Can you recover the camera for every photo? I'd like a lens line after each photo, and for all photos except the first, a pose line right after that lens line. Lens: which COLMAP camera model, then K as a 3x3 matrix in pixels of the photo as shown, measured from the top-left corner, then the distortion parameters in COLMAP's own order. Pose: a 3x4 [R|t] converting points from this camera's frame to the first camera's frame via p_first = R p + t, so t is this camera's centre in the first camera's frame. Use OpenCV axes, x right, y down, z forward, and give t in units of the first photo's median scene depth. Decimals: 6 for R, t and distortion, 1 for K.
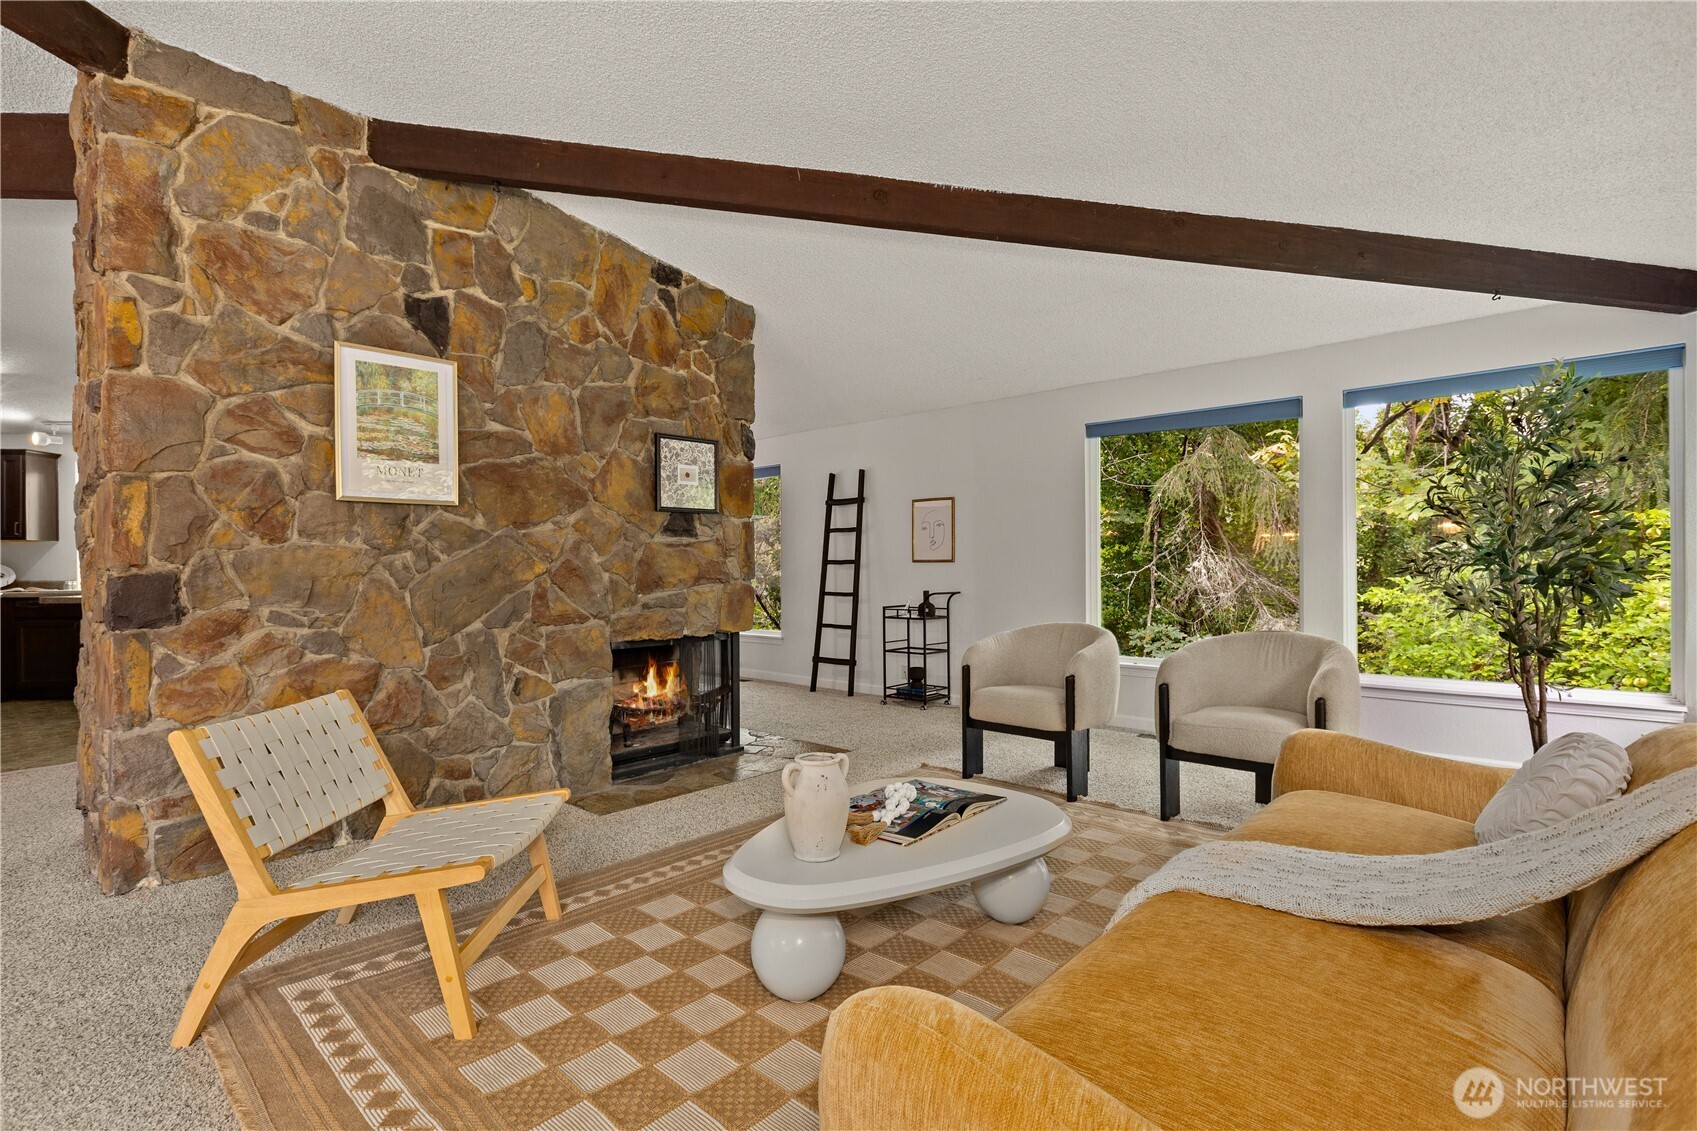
lens RADIAL K [[803.1, 0, 836.2], [0, 803.1, 570.1], [0, 0, 1]] dist [-0.003797, 0.000549]
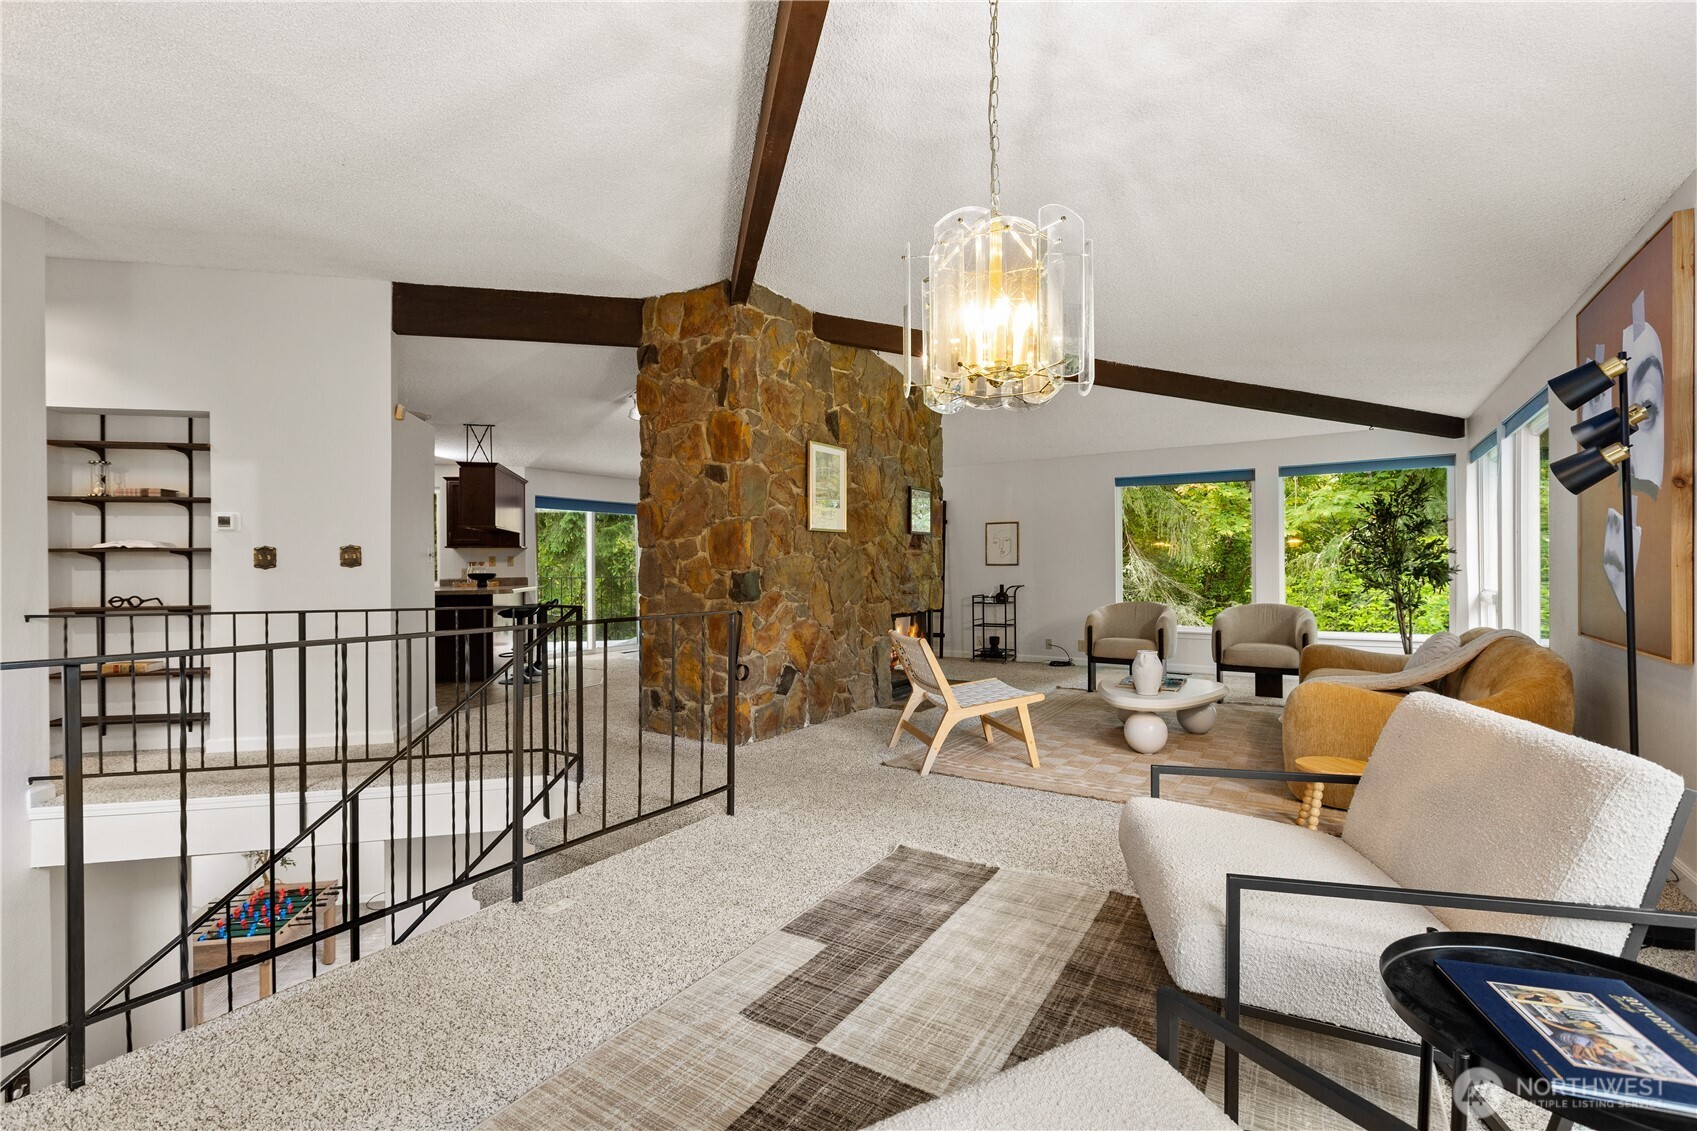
lens RADIAL K [[754.7, 0, 845.6], [0, 754.7, 569.9], [0, 0, 1]] dist [-0.000692, -0.000704]
pose [[0.985374, 0.000403, 0.170406, -0.647137], [0.000098, 0.999996, -0.002931, 0.003665], [-0.170407, 0.002904, 0.985370, -0.512963]]
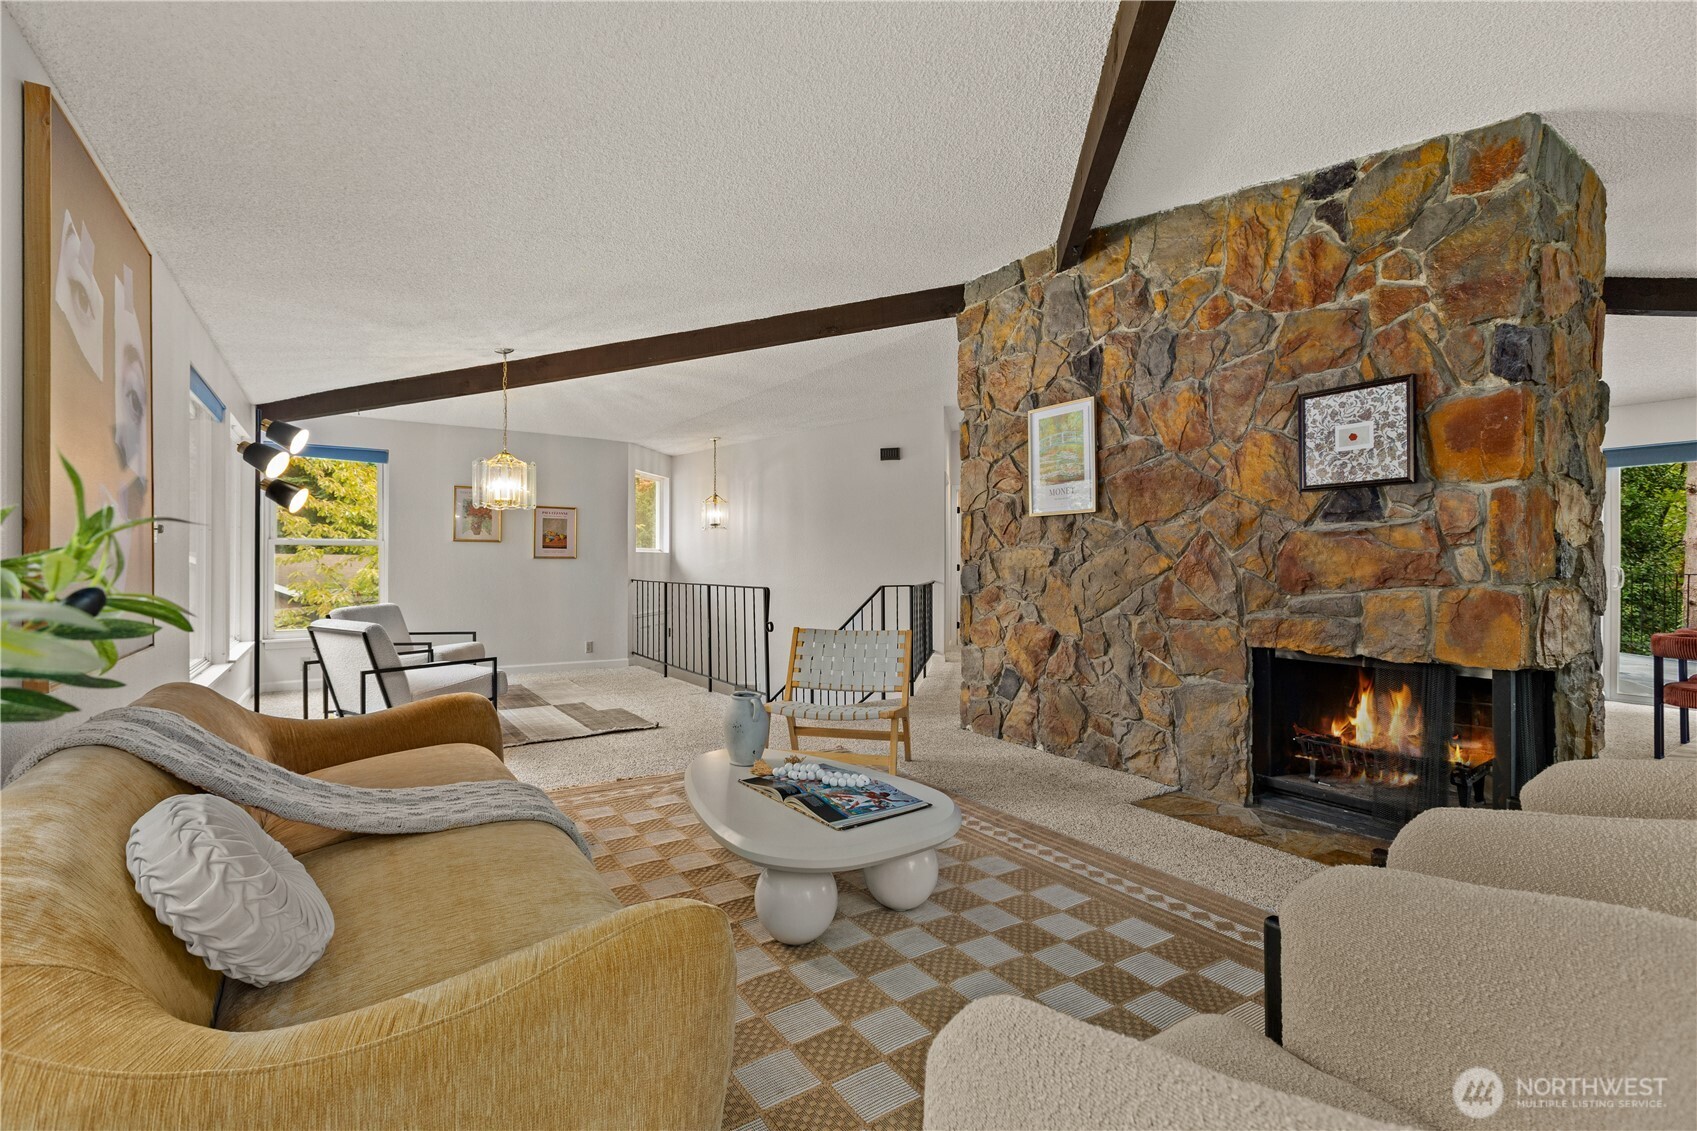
lens RADIAL K [[754.7, 0, 840.8], [0, 754.7, 564.8], [0, 0, 1]] dist [-0.000692, -0.000704]
pose [[-0.238681, 0.008649, -0.971060, 0.651410], [-0.001137, 0.999957, 0.009186, -0.007961], [0.971097, 0.003296, -0.238661, 0.775259]]
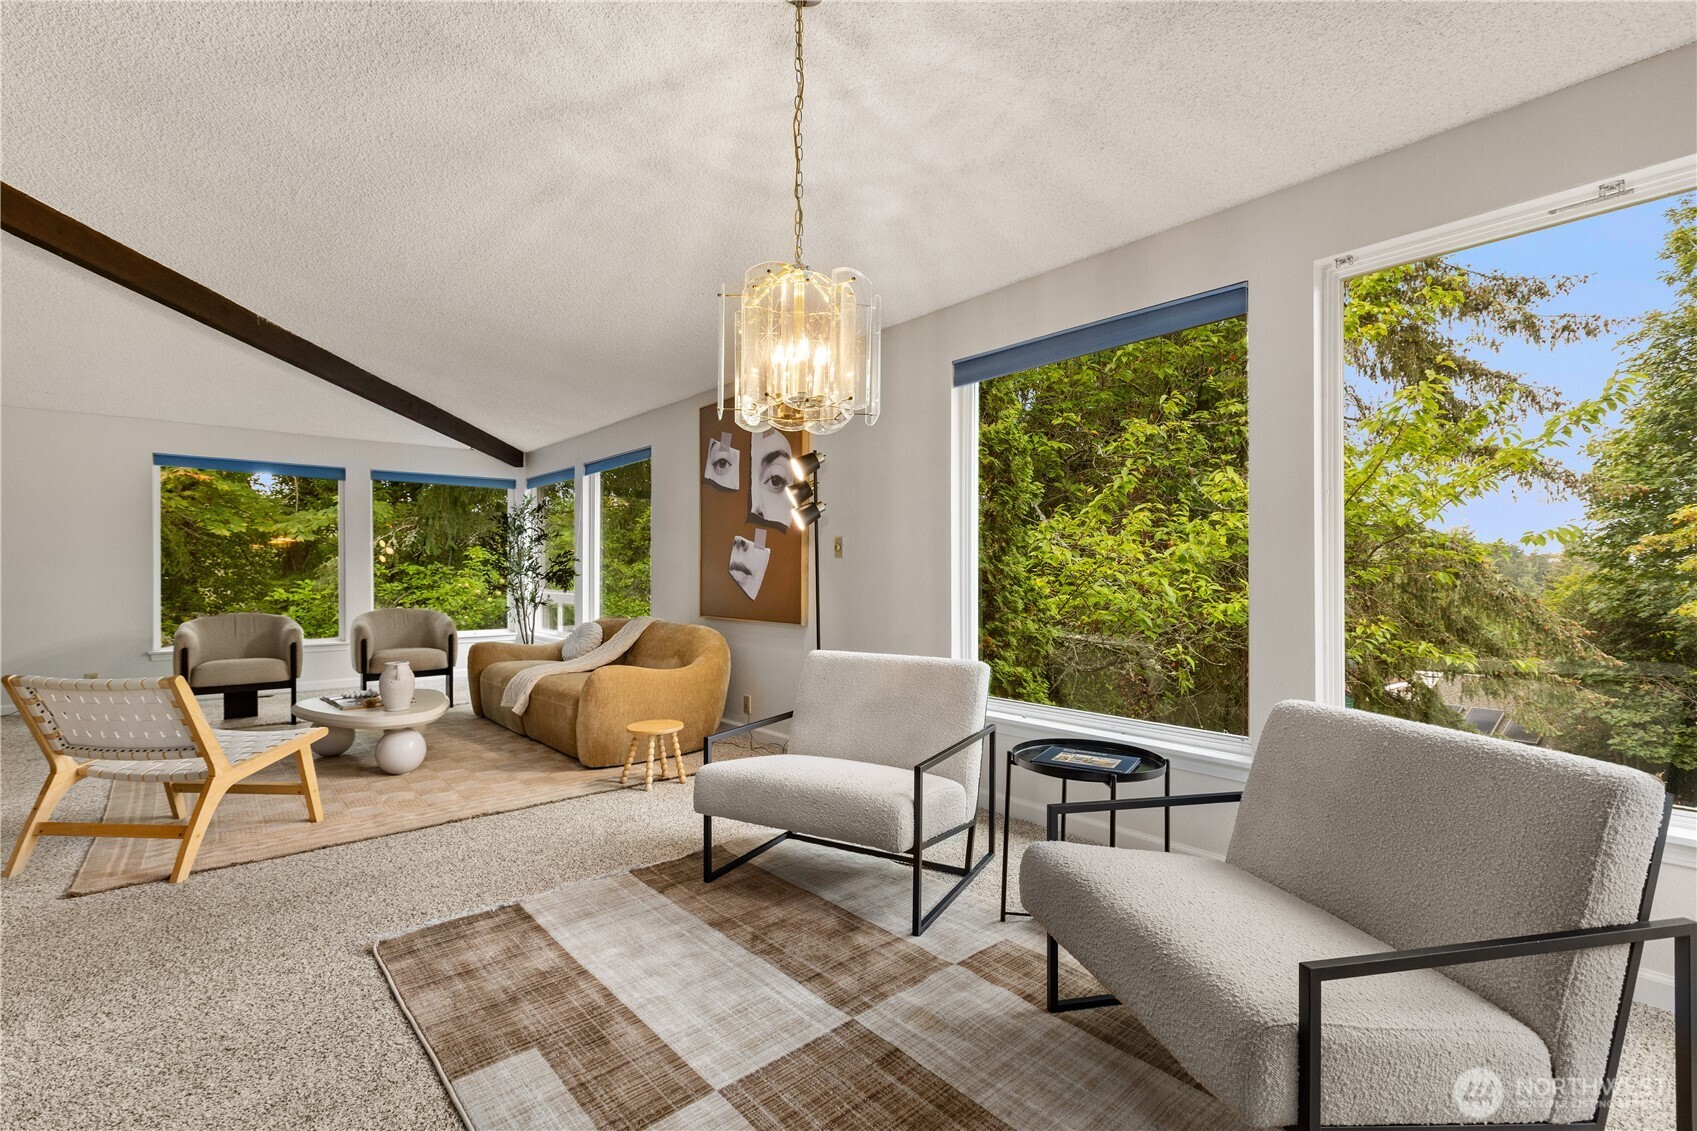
lens RADIAL K [[754.7, 0, 845.7], [0, 754.7, 573.4], [0, 0, 1]] dist [-0.000692, -0.000704]
pose [[0.104106, 0.004134, 0.994558, -0.974151], [0.002406, 0.999987, -0.004409, 0.006124], [-0.994563, 0.002852, 0.104095, -0.195738]]
